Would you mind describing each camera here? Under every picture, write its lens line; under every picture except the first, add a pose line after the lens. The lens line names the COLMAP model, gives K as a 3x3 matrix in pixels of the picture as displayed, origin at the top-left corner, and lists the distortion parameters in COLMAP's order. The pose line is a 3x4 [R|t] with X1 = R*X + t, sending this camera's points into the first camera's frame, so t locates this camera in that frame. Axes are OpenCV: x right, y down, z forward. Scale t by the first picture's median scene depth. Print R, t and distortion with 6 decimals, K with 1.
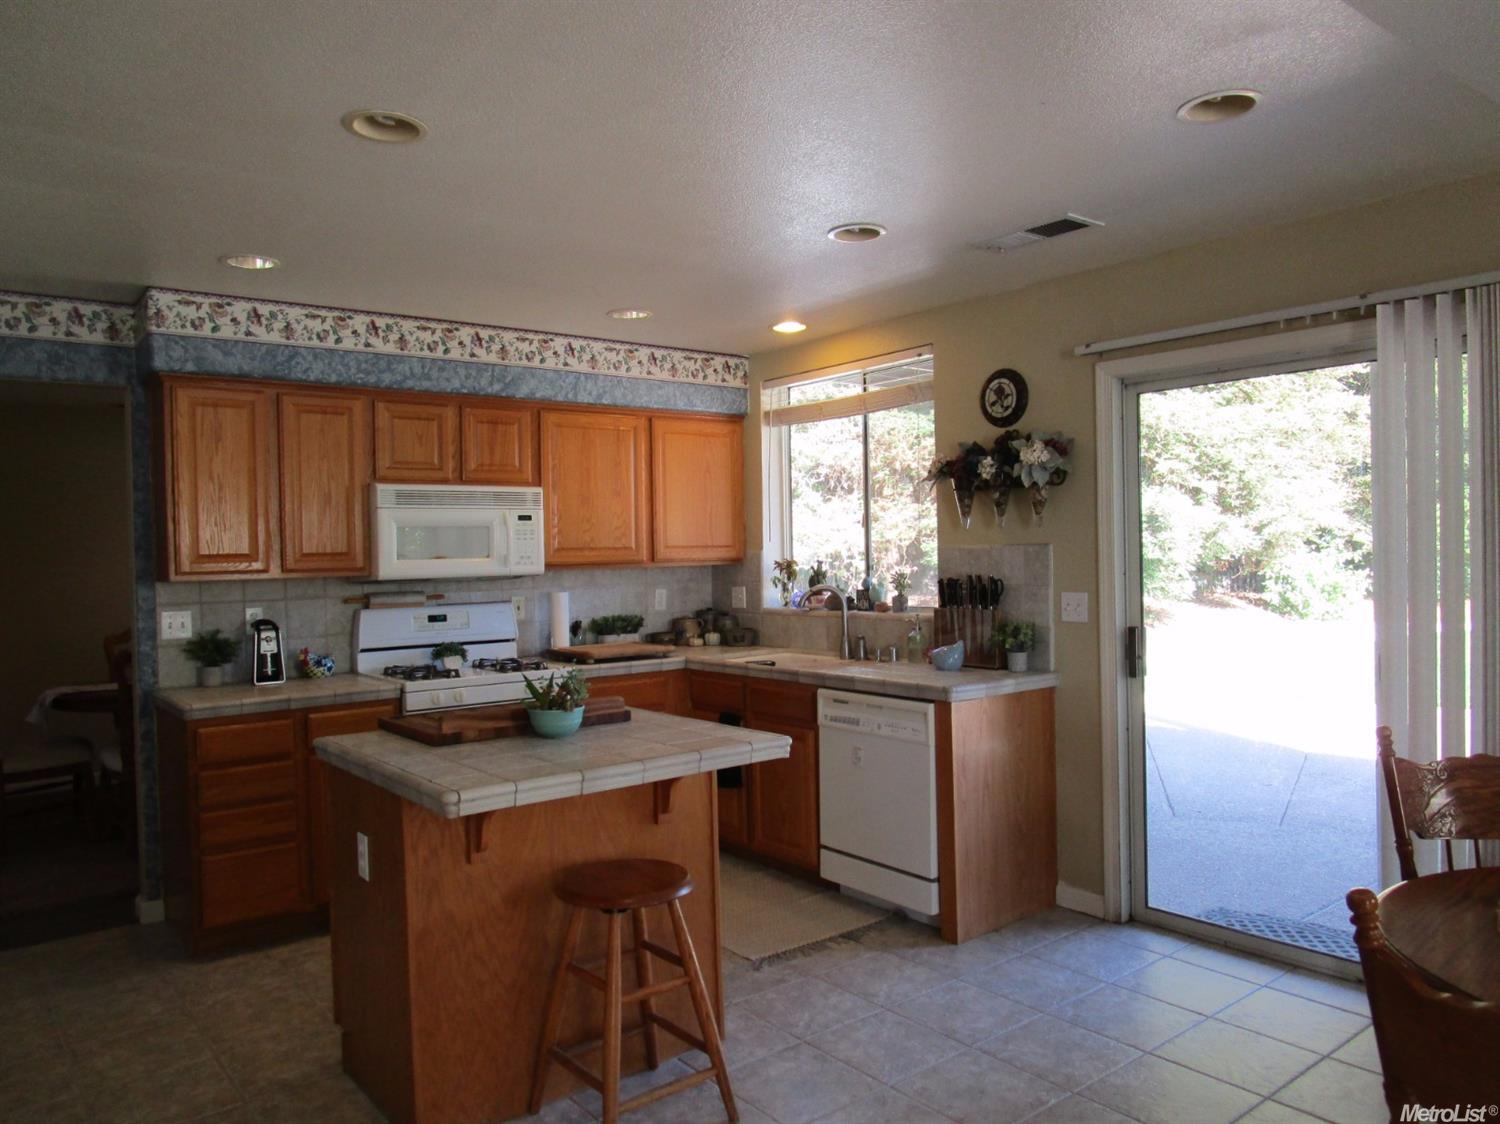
lens RADIAL K [[1069.8, 0, 754.6], [0, 1069.8, 552.3], [0, 0, 1]] dist [-0.033824, 0.007168]
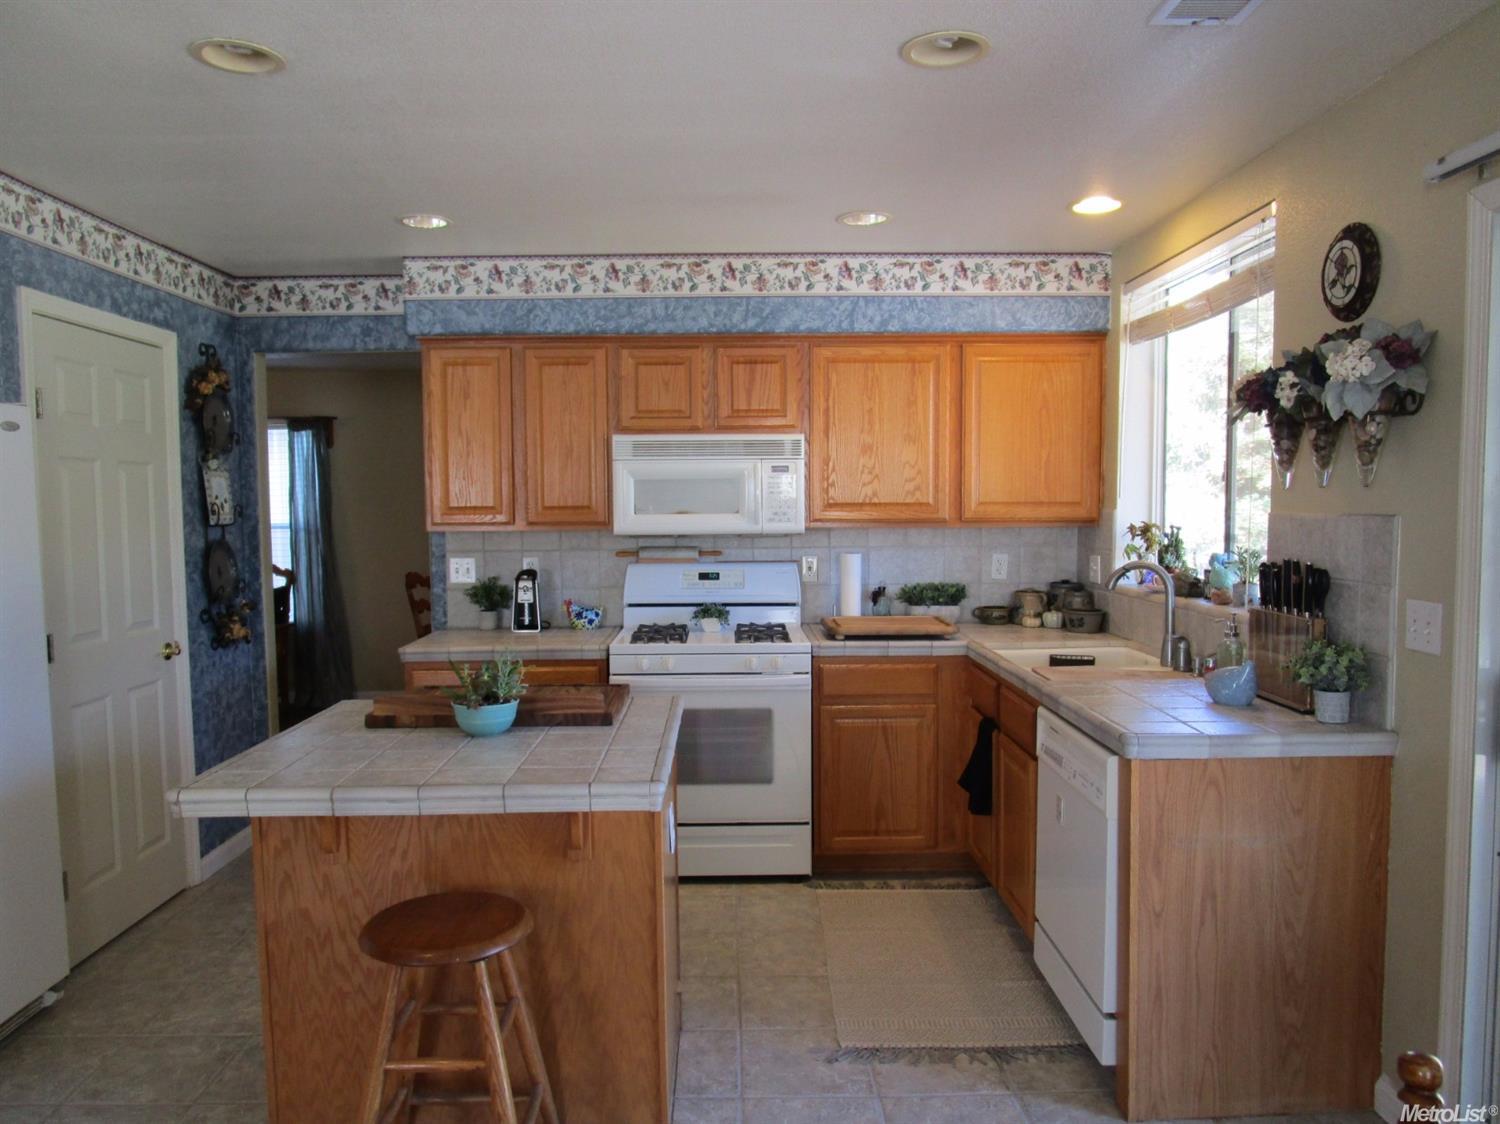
lens RADIAL K [[1069.8, 0, 733.6], [0, 1069.8, 557.5], [0, 0, 1]] dist [-0.033824, 0.007168]
pose [[0.791437, 0.047935, -0.609369, 0.332684], [-0.010027, 0.997804, 0.065468, -0.018691], [0.611169, -0.045703, 0.790179, 0.305185]]
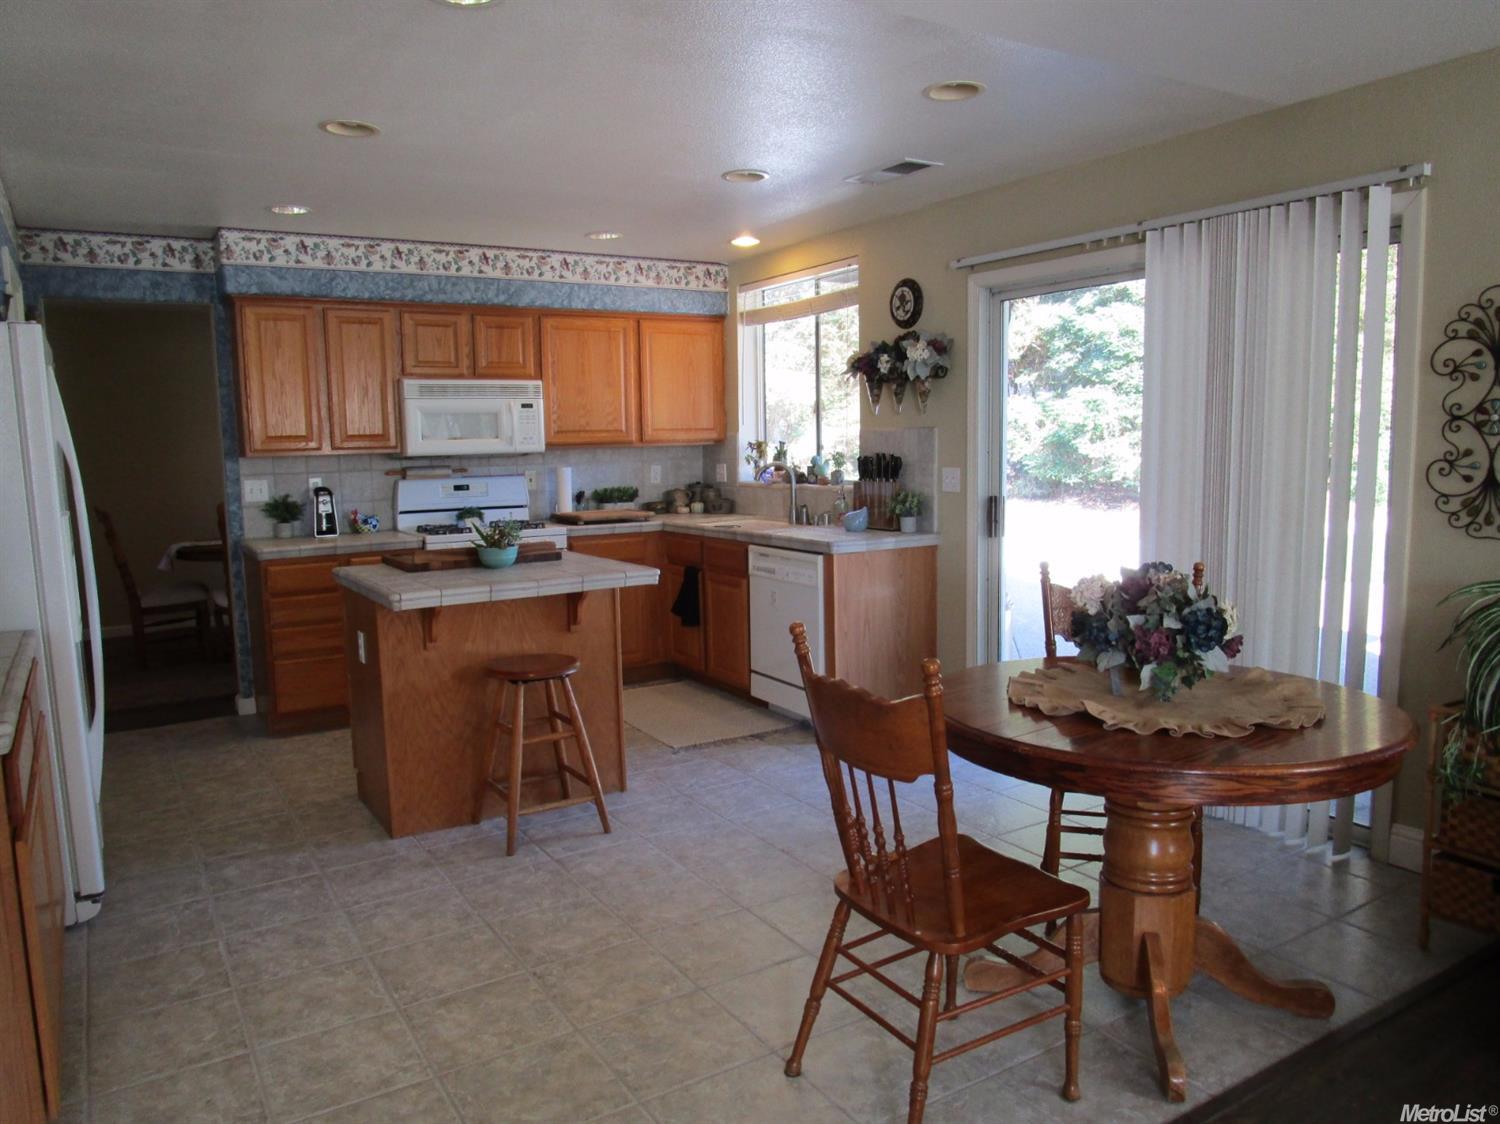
lens RADIAL K [[1069.8, 0, 749.6], [0, 1069.8, 546.5], [0, 0, 1]] dist [-0.033824, 0.007168]
pose [[0.993642, 0.012524, -0.111886, 0.198381], [-0.000870, 0.994617, 0.103613, 0.001256], [0.112581, -0.102857, 0.988305, -0.221184]]
